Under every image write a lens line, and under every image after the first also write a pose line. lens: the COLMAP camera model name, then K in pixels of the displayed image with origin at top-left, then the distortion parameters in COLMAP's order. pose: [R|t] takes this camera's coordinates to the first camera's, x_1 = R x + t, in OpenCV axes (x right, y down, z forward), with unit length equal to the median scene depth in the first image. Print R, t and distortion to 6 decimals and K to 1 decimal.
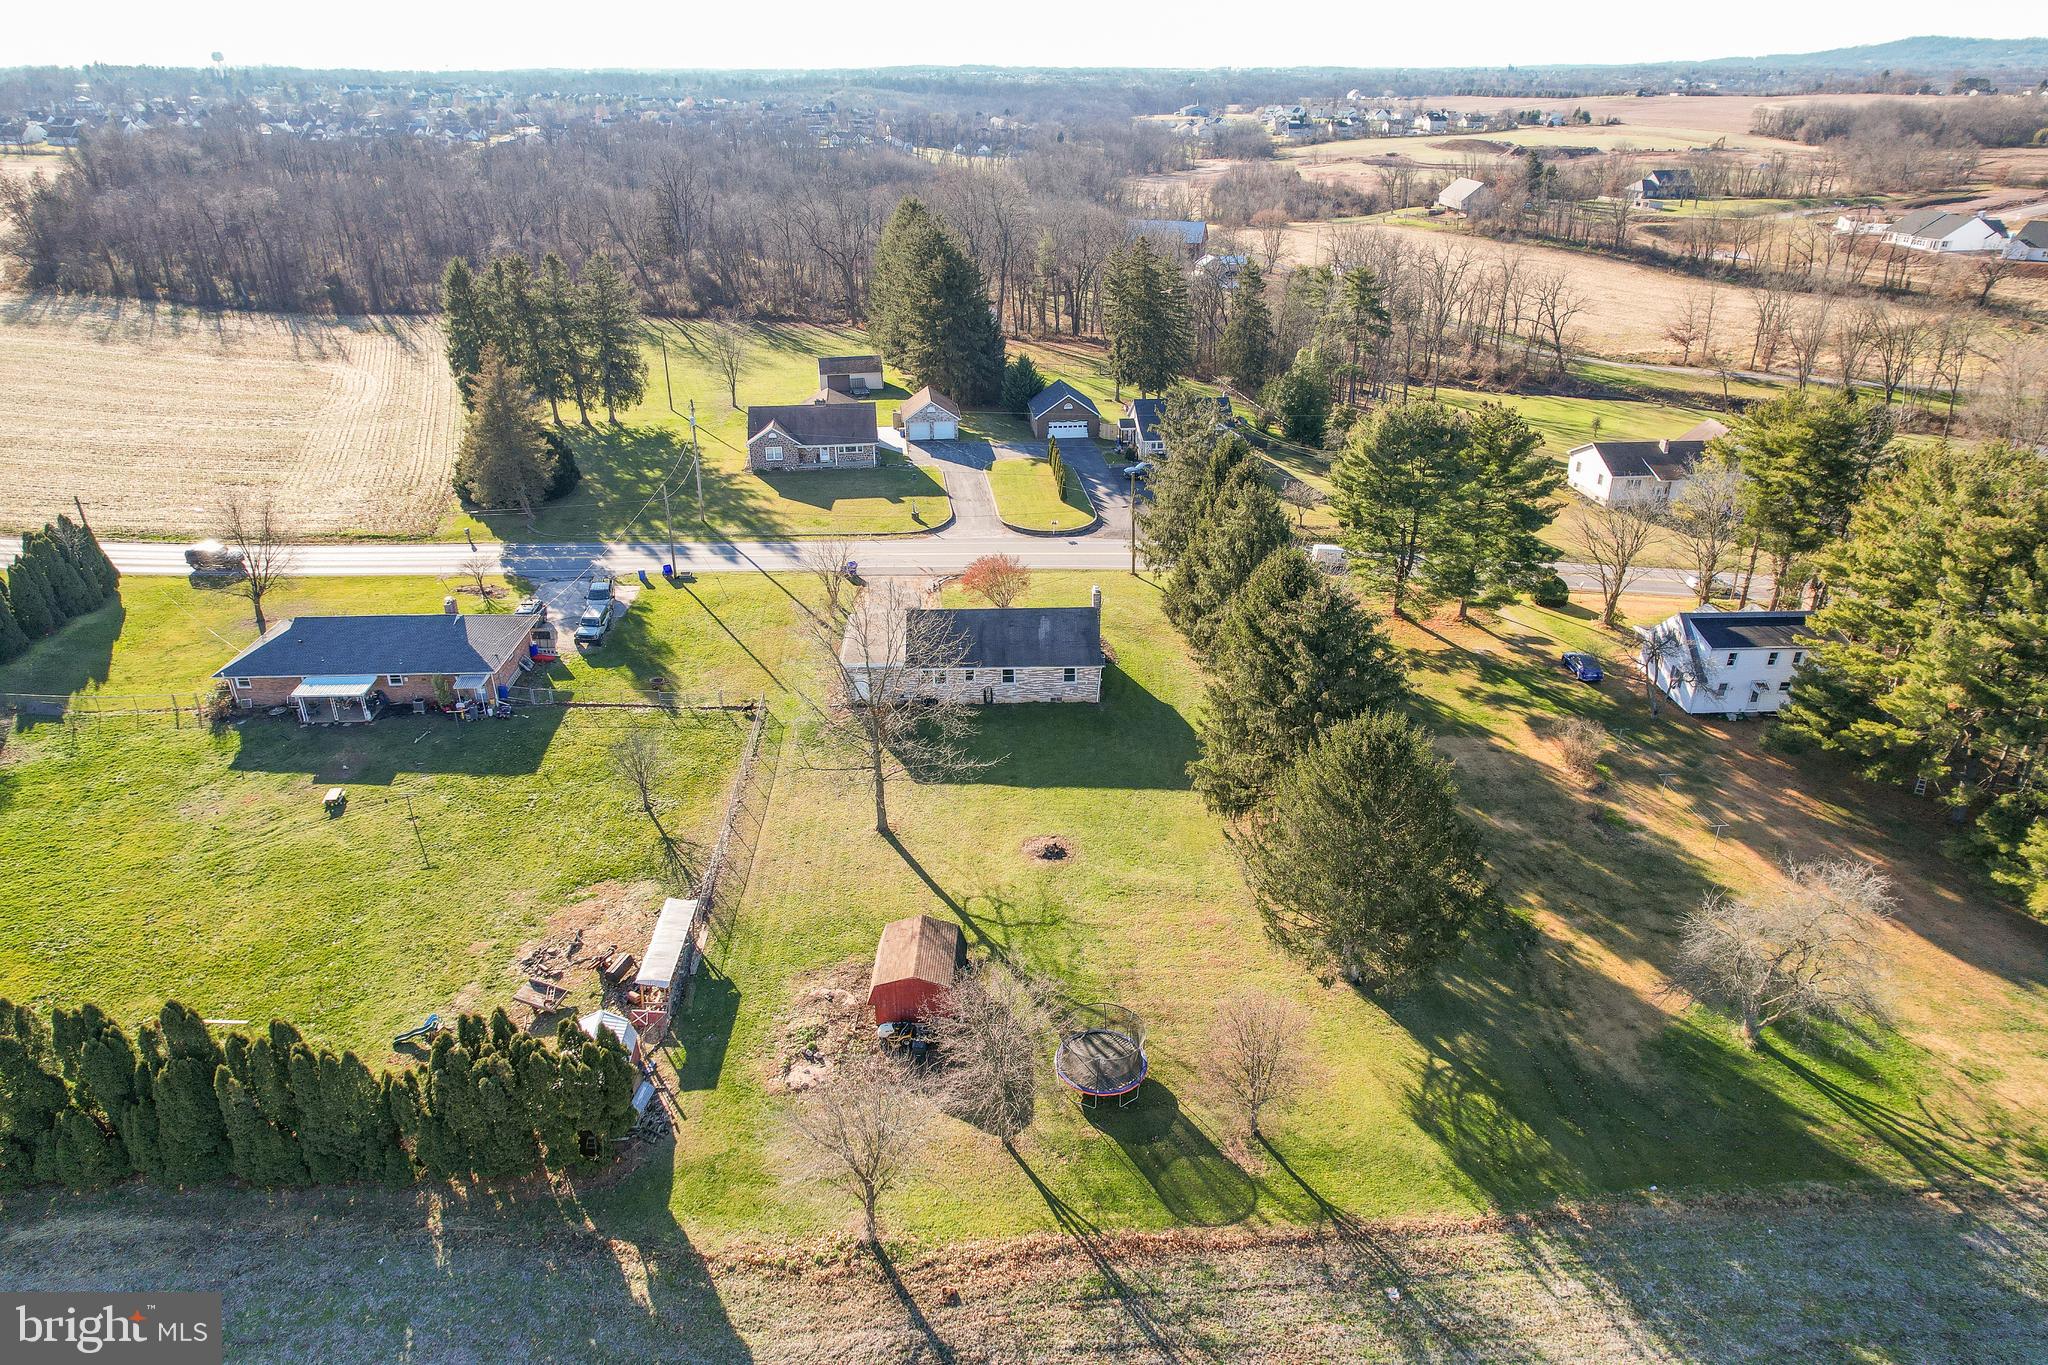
lens RADIAL K [[1310.9, 0, 1020.8], [0, 1310.9, 696.3], [0, 0, 1]] dist [-0.083981, 0.077893]
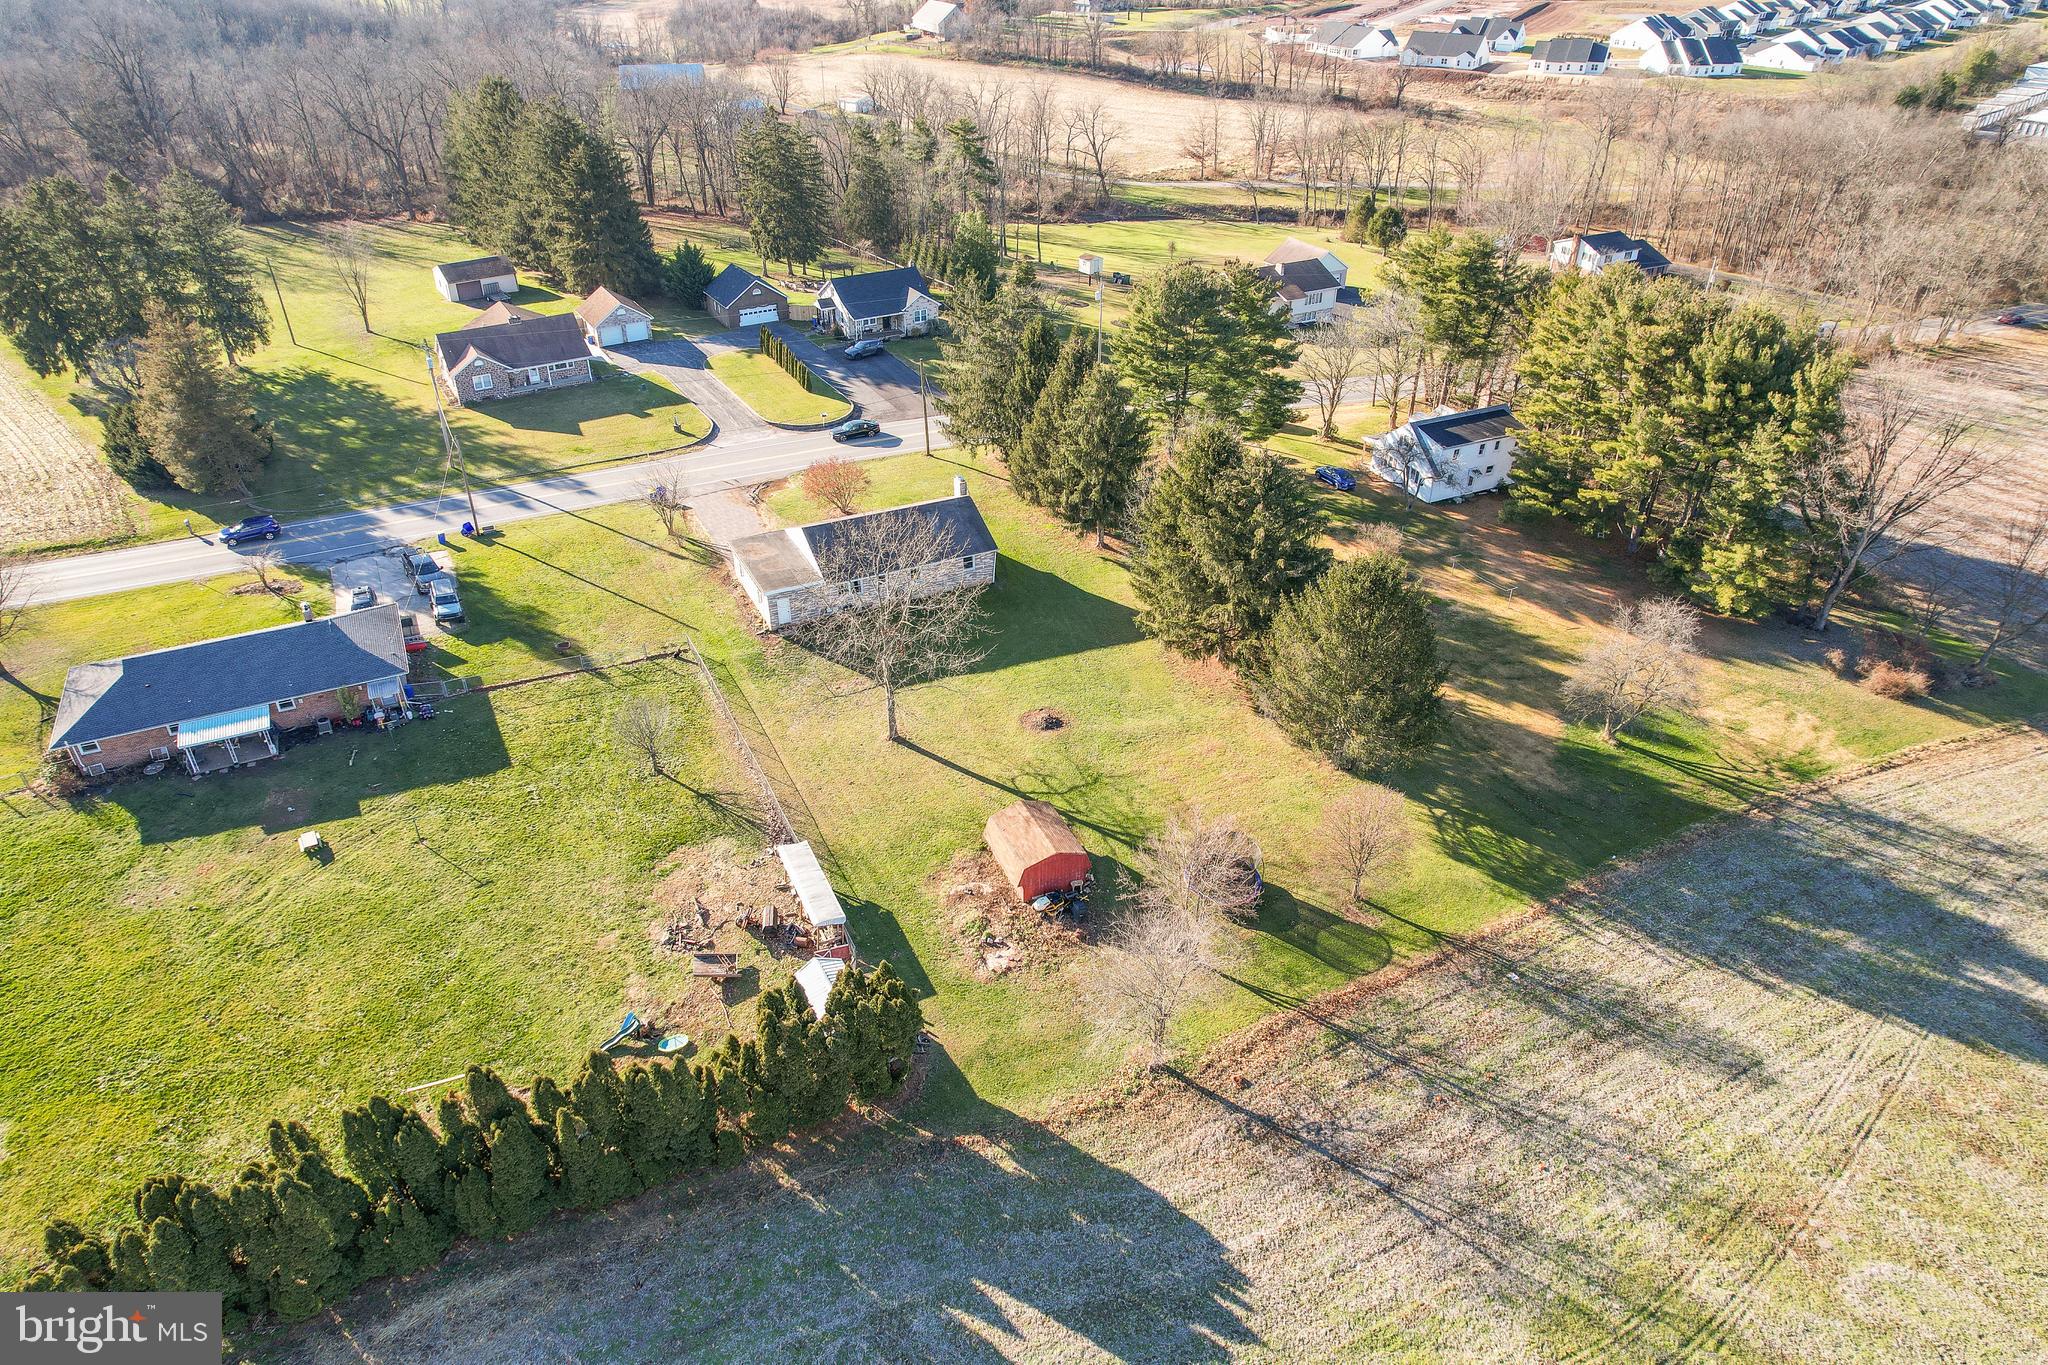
lens RADIAL K [[1310.9, 0, 1020.8], [0, 1310.9, 696.3], [0, 0, 1]] dist [-0.083981, 0.077893]
pose [[0.911576, -0.216701, 0.349385, -0.363048], [0.172067, 0.972896, 0.154486, -0.076121], [-0.373393, -0.080708, 0.924156, -0.028297]]
